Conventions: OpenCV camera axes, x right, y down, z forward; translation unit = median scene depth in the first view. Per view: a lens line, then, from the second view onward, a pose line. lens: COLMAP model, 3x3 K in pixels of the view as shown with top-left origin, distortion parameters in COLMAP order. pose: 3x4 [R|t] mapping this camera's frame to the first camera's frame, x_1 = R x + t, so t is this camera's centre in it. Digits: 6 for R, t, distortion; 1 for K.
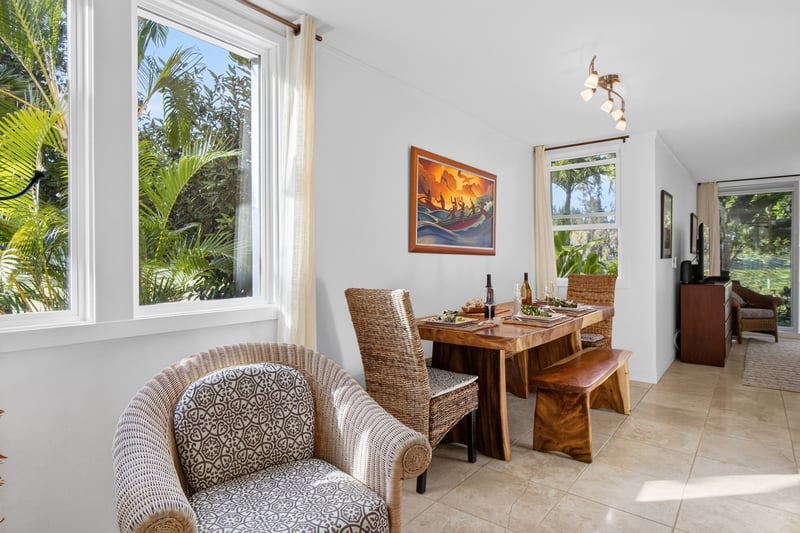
lens RADIAL K [[456.0, 0, 399.3], [0, 456.0, 263.4], [0, 0, 1]] dist [-0.002677, 0.001247]
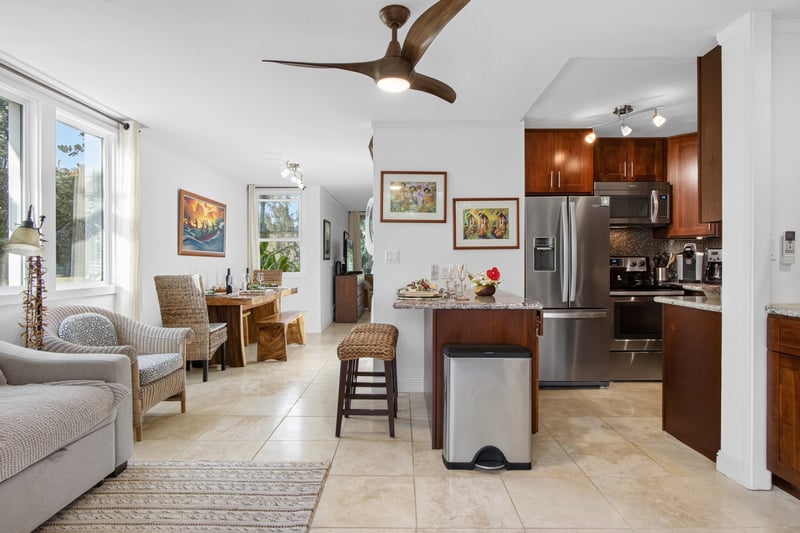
lens RADIAL K [[456.0, 0, 399.3], [0, 456.0, 263.4], [0, 0, 1]] dist [-0.002677, 0.001247]
pose [[0.792901, 0.000112, 0.609351, -0.313292], [0.001918, 0.999995, -0.002680, 0.009380], [-0.609348, 0.003294, 0.792896, -0.686767]]
